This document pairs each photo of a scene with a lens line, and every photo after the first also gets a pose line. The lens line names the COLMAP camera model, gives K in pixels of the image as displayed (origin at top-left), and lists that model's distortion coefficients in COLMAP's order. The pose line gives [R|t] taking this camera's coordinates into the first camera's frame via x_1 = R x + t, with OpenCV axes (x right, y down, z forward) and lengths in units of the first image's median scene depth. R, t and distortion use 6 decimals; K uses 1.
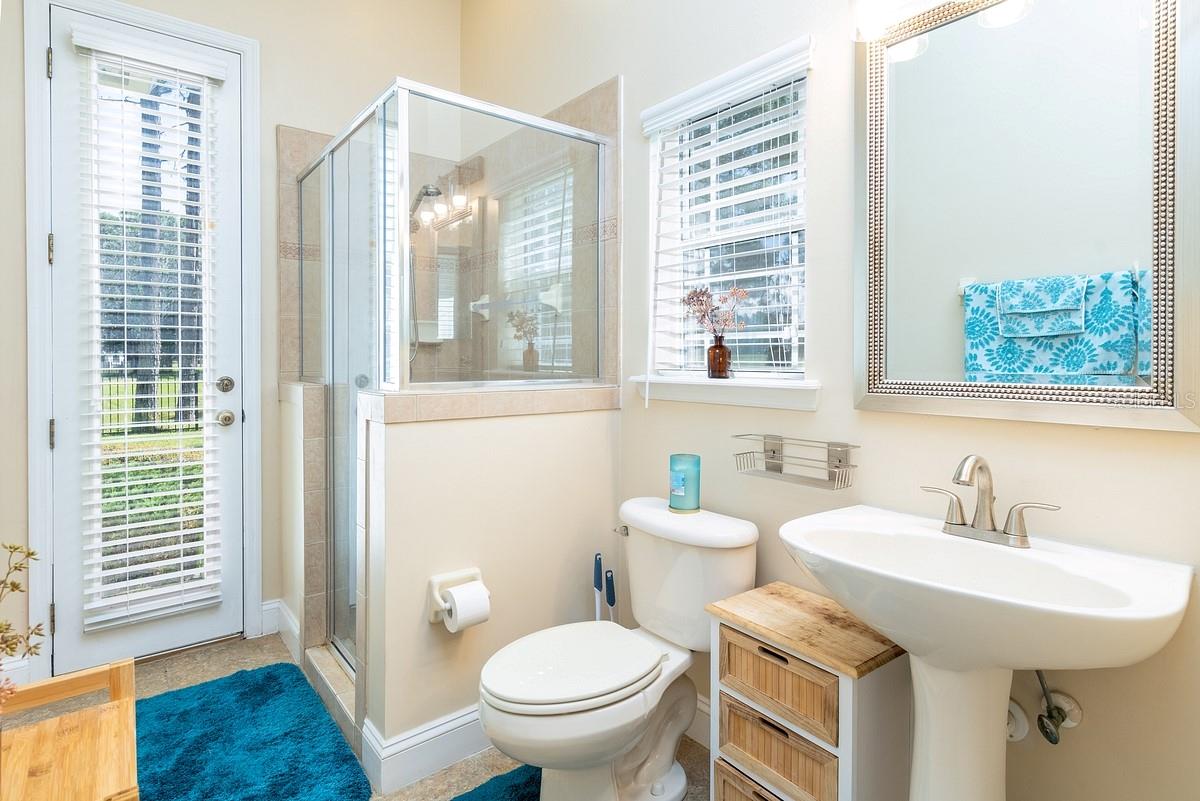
lens RADIAL K [[614.0, 0, 593.7], [0, 614.0, 376.8], [0, 0, 1]] dist [-0.000065, -0.000671]
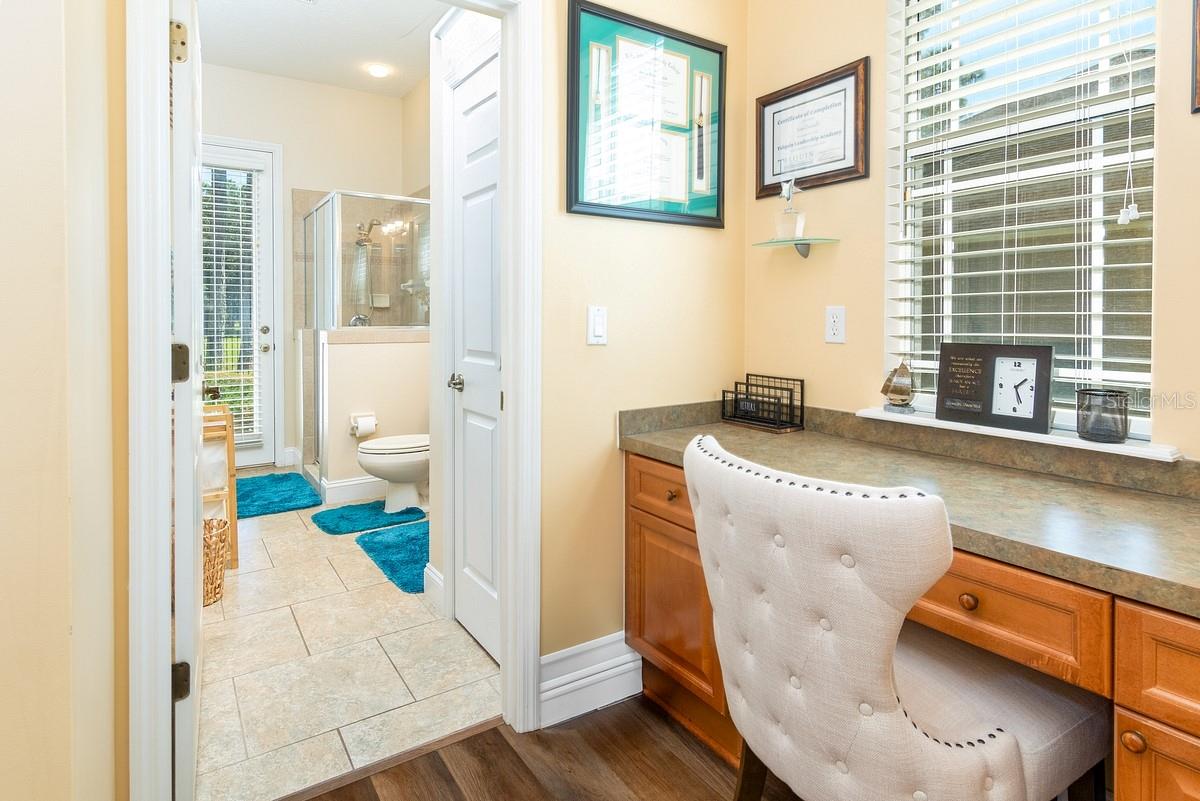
lens RADIAL K [[614.0, 0, 590.0], [0, 614.0, 342.0], [0, 0, 1]] dist [-0.000065, -0.000671]
pose [[0.997288, 0.004386, -0.073462, 0.524008], [-0.003786, 0.999958, 0.008301, 0.029754], [0.073496, -0.008000, 0.997263, -0.791883]]
